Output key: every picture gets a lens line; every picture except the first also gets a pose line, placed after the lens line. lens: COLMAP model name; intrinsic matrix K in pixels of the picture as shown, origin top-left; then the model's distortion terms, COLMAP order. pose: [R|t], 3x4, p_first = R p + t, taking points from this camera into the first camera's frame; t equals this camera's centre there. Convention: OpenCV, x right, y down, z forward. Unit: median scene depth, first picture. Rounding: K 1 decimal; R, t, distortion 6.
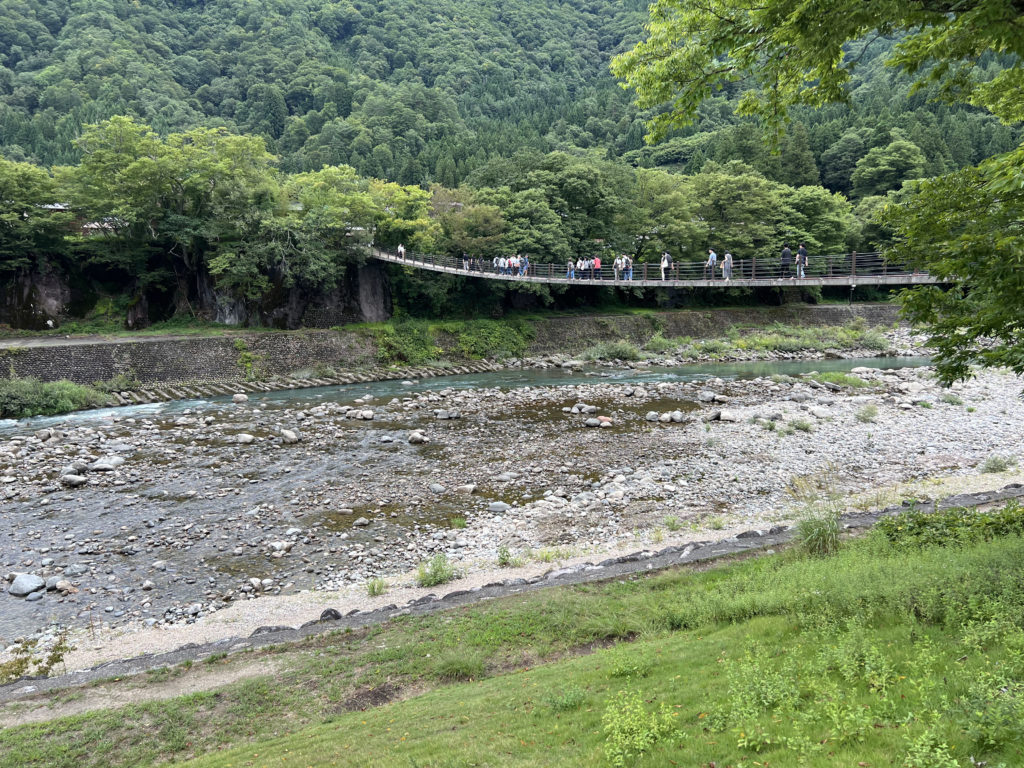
lens RADIAL K [[780.6, 0, 512.4], [0, 780.6, 384.6], [0, 0, 1]] dist [-0.003721, -0.002313]
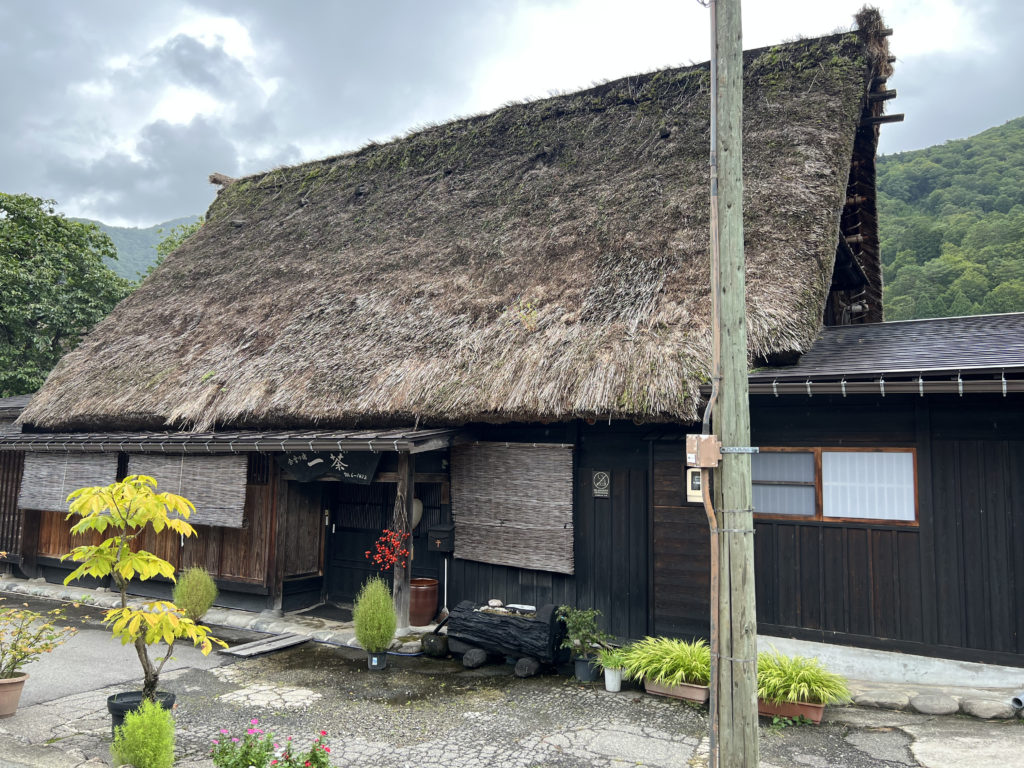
lens RADIAL K [[780.6, 0, 512.6], [0, 780.6, 383.0], [0, 0, 1]] dist [-0.003721, -0.002313]
pose [[0.781087, -0.052349, -0.622224, -0.056711], [-0.114673, 0.967506, -0.225349, -0.035891], [0.613802, 0.247370, 0.749703, 0.204956]]
